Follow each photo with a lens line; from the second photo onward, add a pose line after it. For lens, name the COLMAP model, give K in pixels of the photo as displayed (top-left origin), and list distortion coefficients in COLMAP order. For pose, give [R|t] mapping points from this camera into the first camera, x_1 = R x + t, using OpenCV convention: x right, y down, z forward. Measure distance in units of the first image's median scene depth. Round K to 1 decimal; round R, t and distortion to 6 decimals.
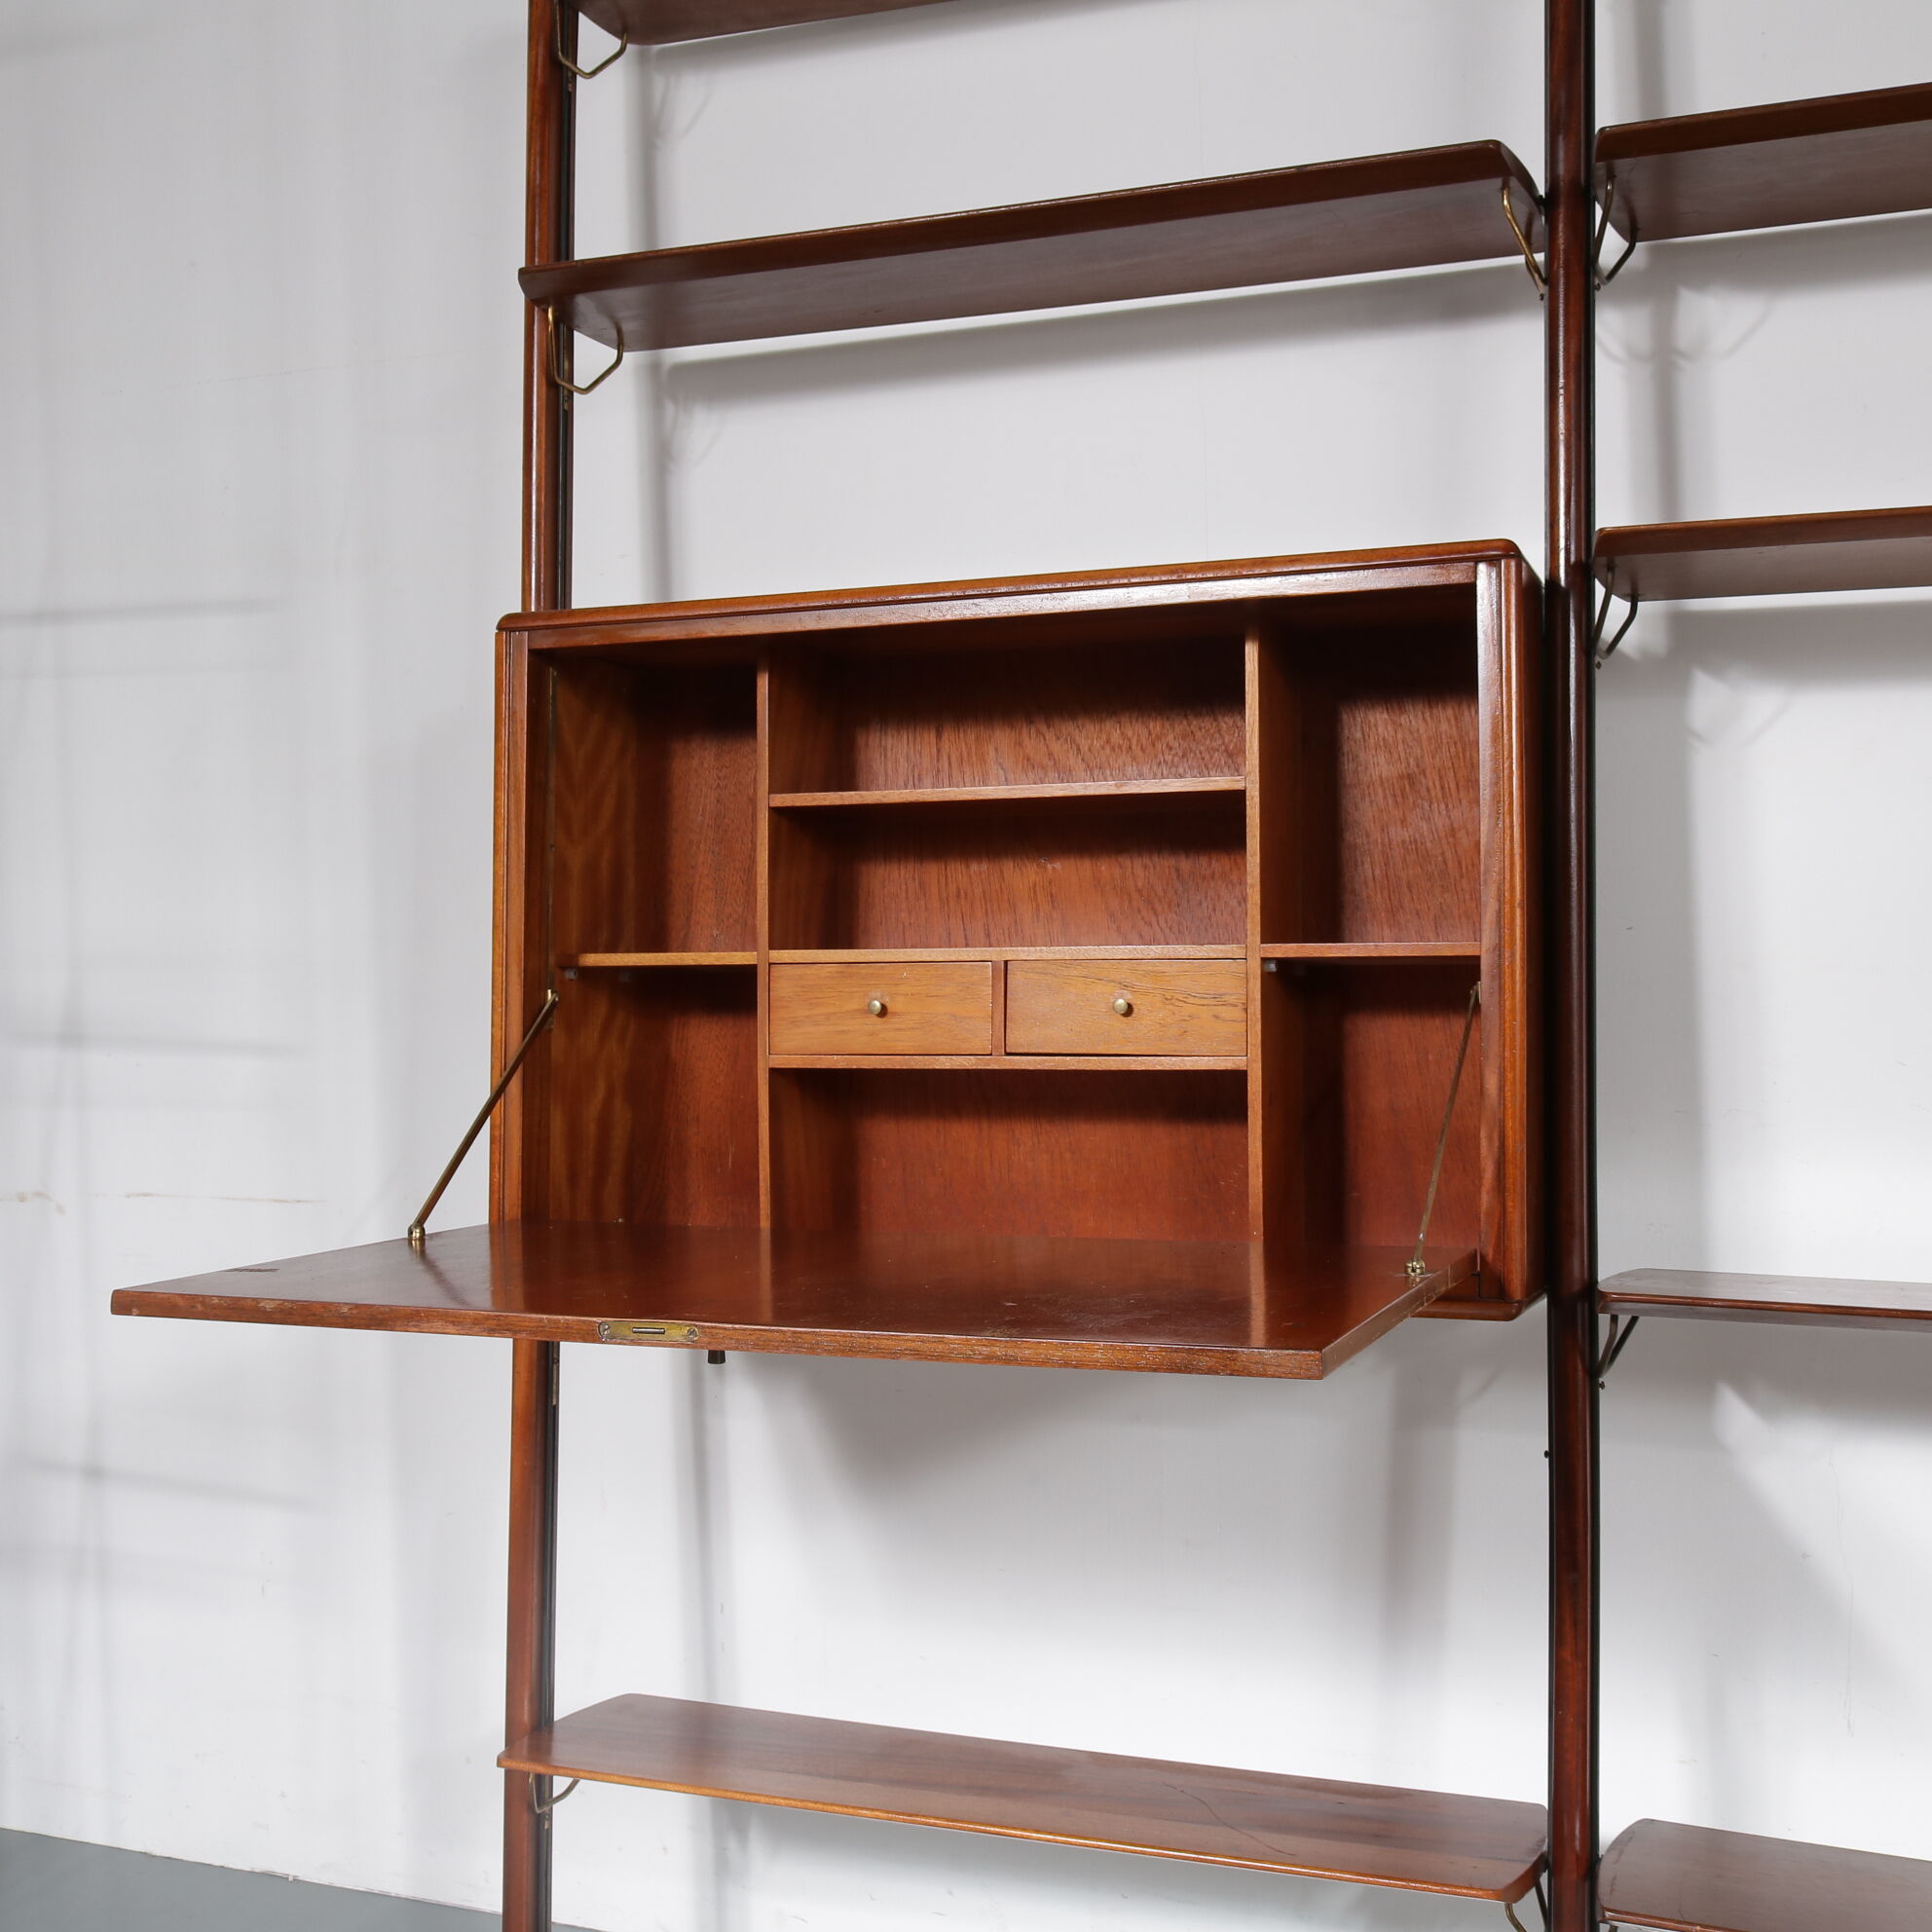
lens RADIAL K [[2344.1, 0, 966.0], [0, 2344.1, 966.0], [0, 0, 1]] dist [-0.018050, 0.069794]
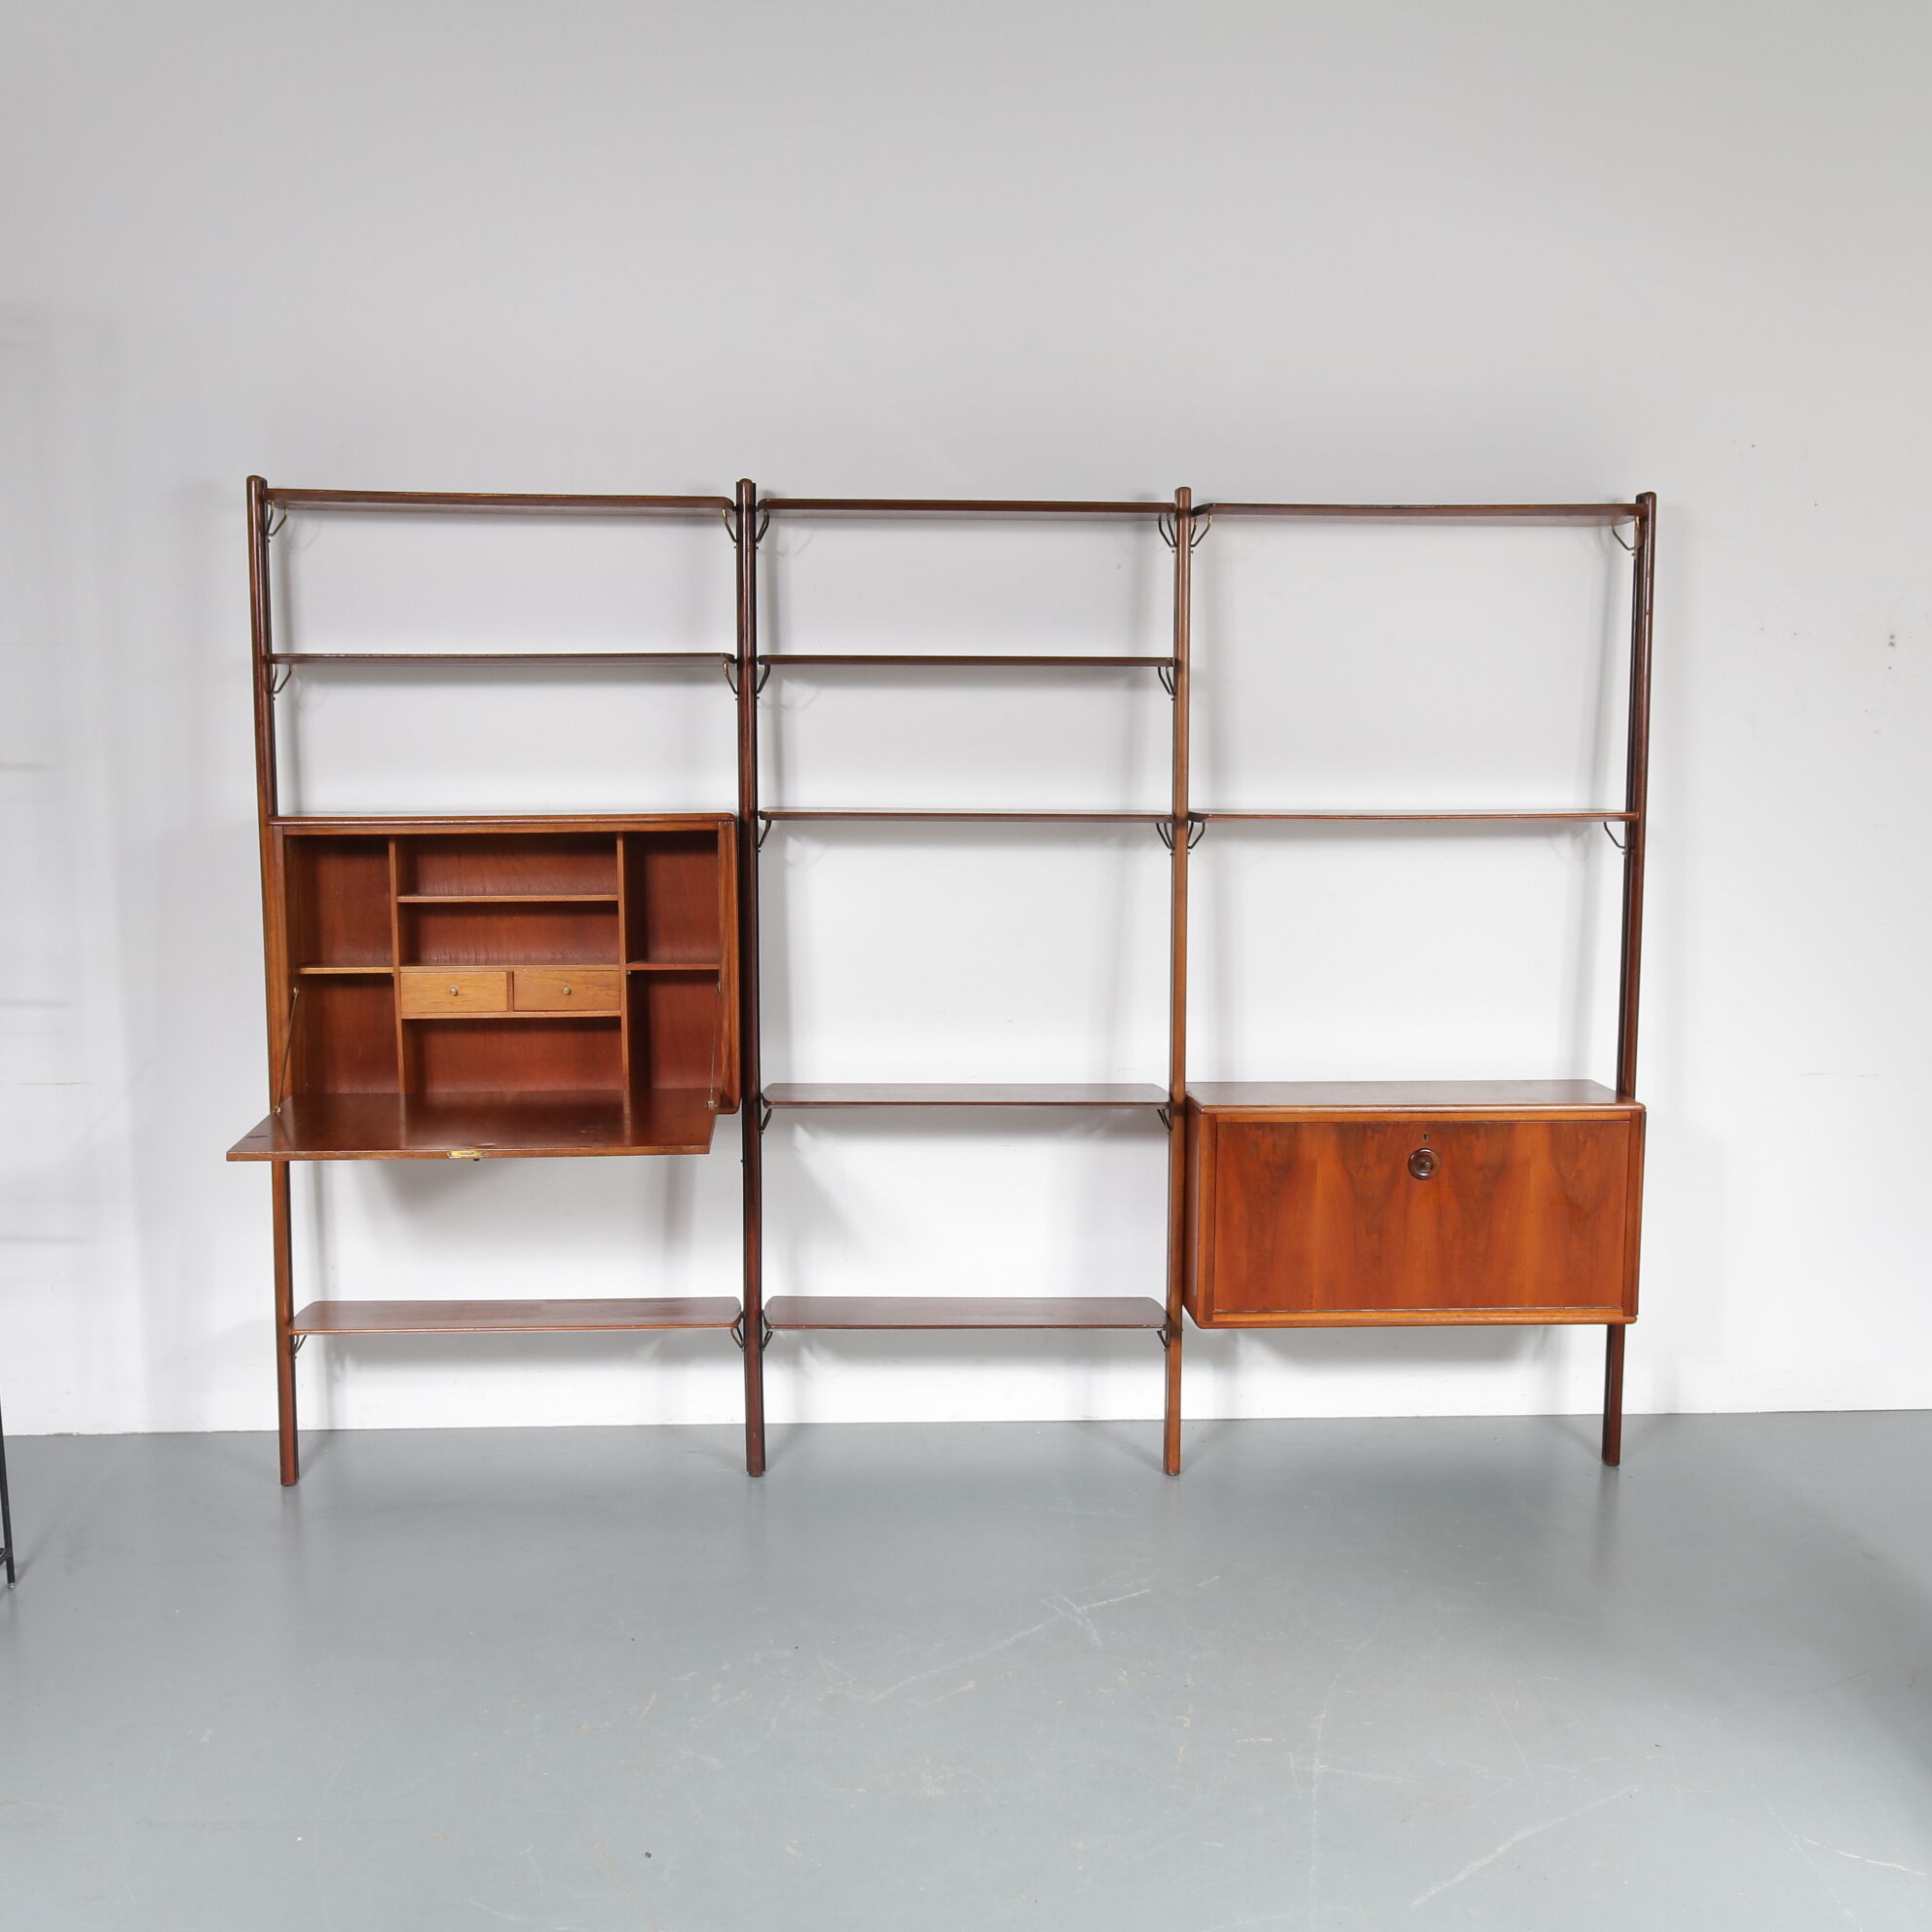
lens RADIAL K [[2253.6, 0, 966.0], [0, 2253.6, 966.0], [0, 0, 1]] dist [-0.013980, 0.009801]
pose [[0.900911, -0.042527, 0.431916, -0.537061], [-0.007905, 0.993415, 0.114300, -0.263548], [-0.433932, -0.106388, 0.894642, -1.180855]]
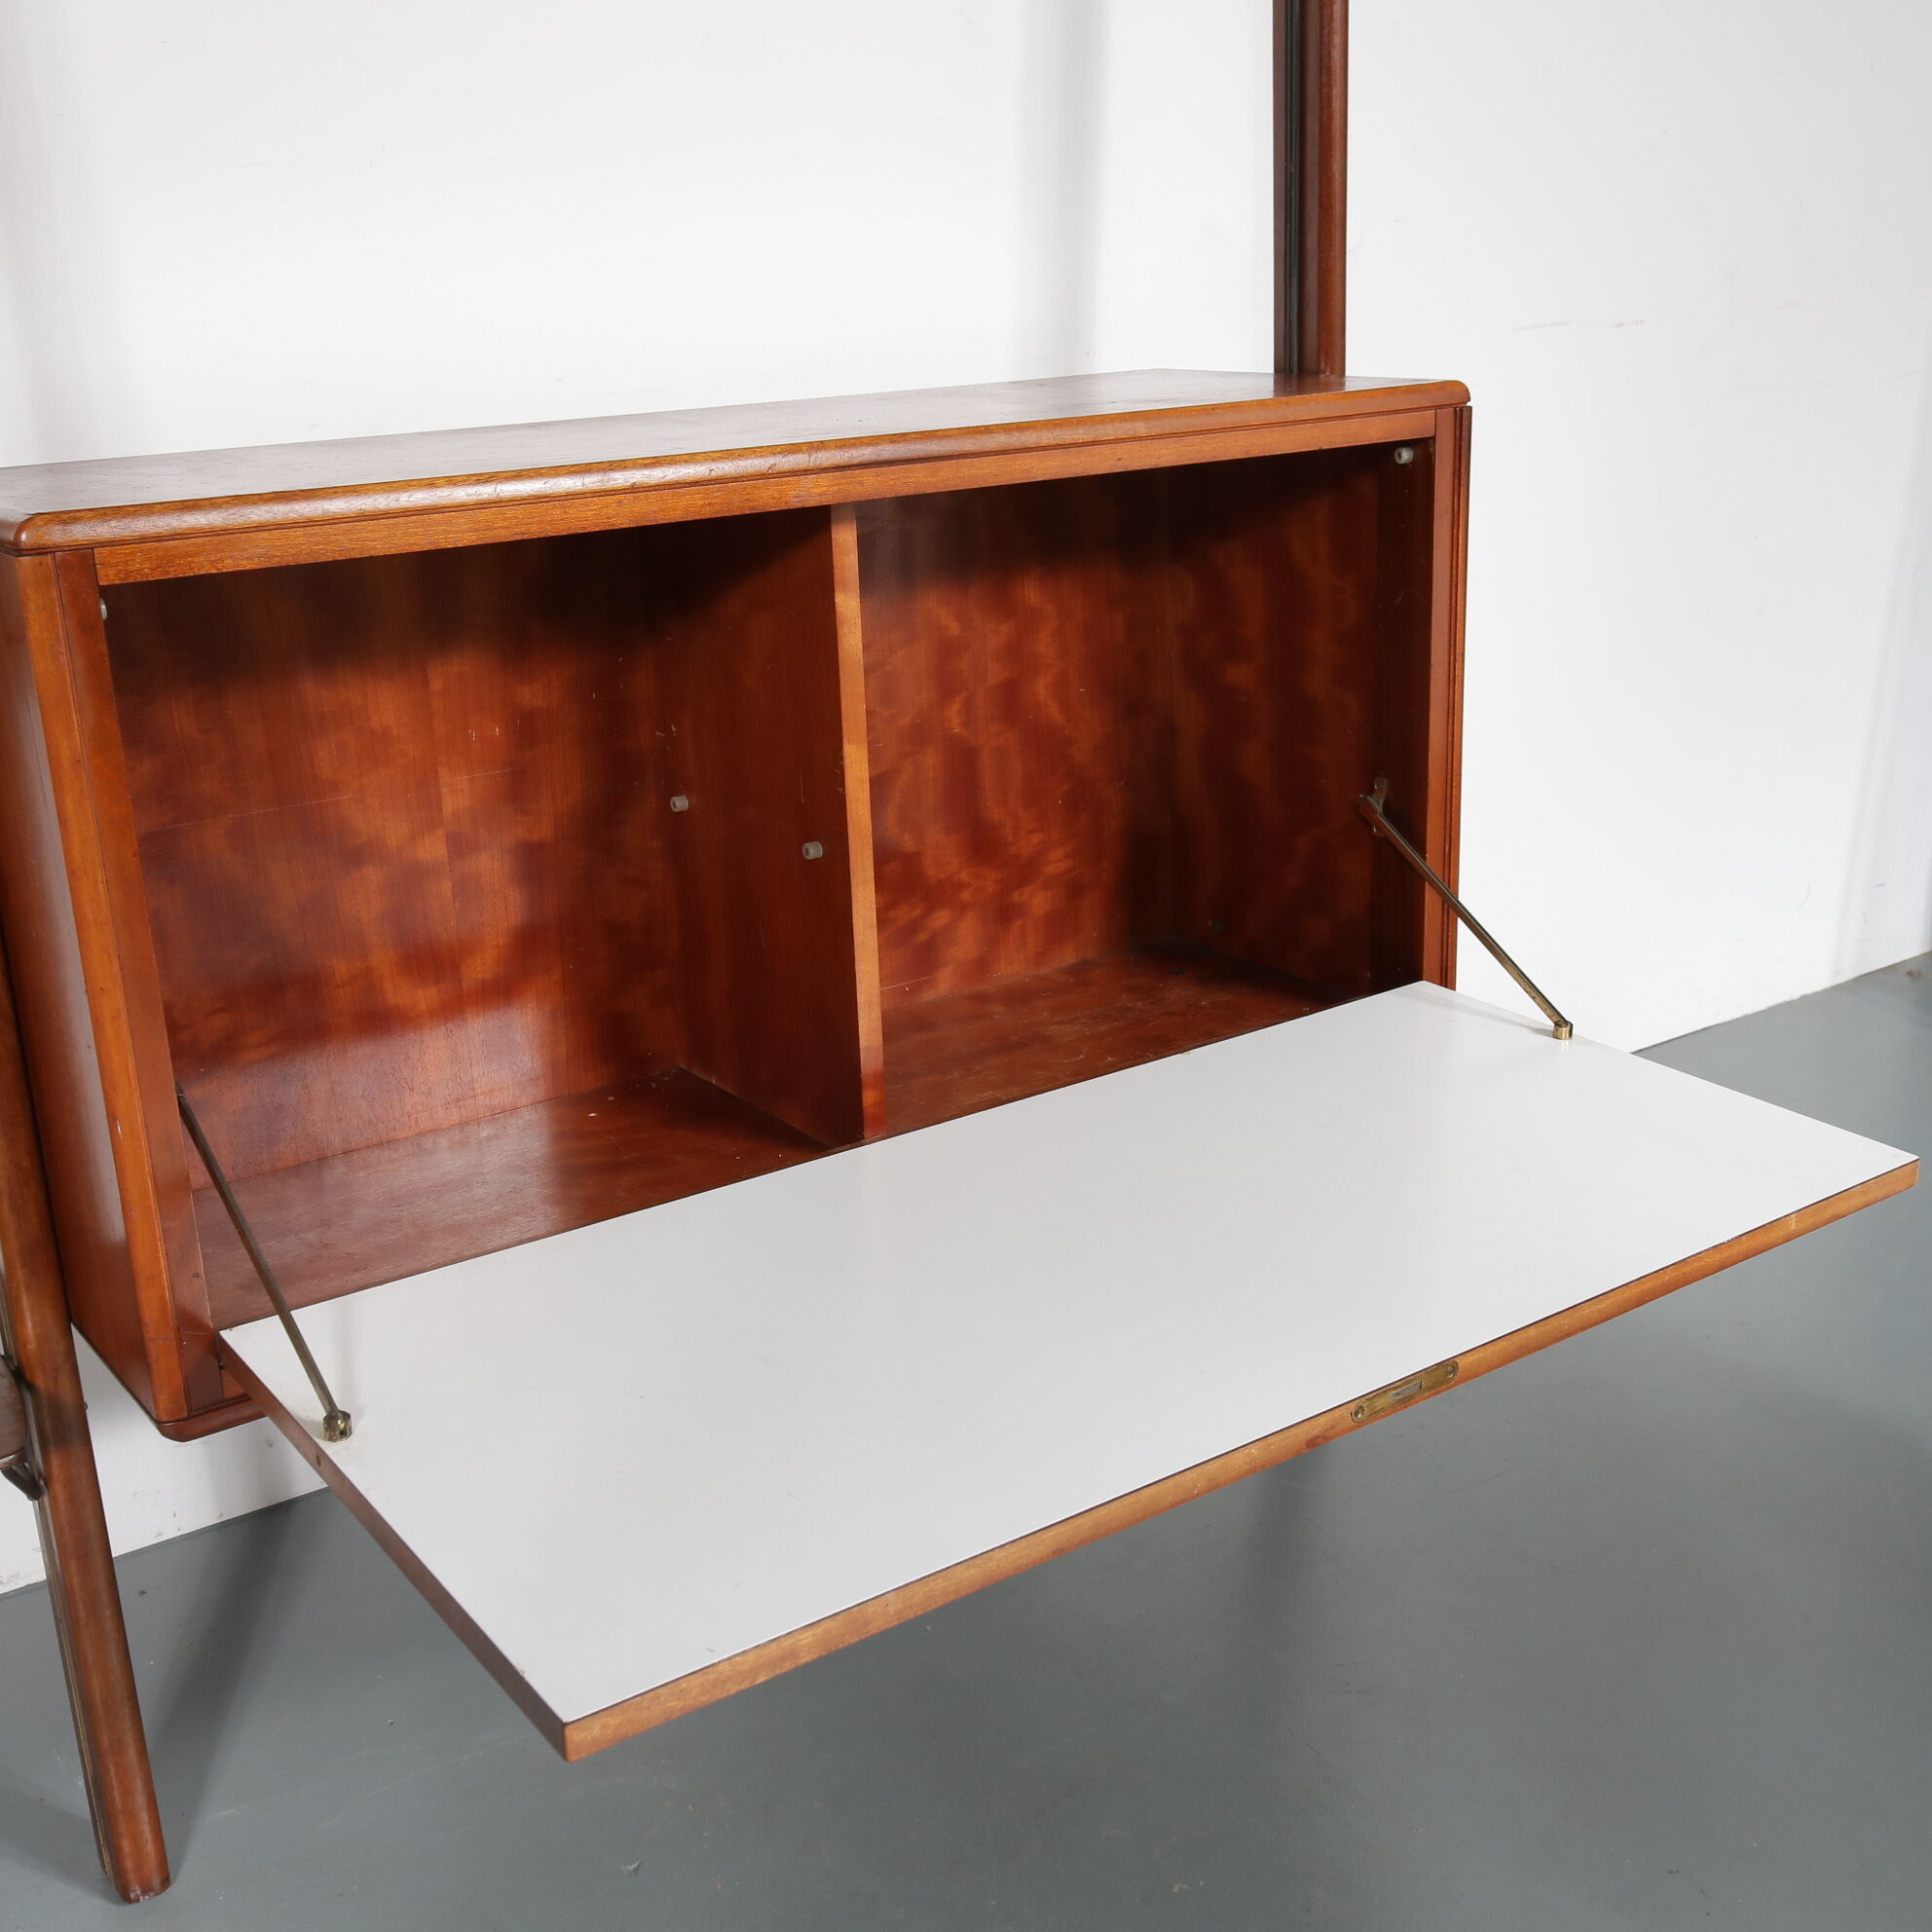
lens RADIAL K [[2253.6, 0, 966.0], [0, 2253.6, 966.0], [0, 0, 1]] dist [-0.013980, 0.009801]
pose [[0.532135, -0.283200, 0.797891, 0.326955], [0.033468, 0.948698, 0.314407, 0.072450], [-0.845998, -0.140603, 0.514314, 0.262540]]
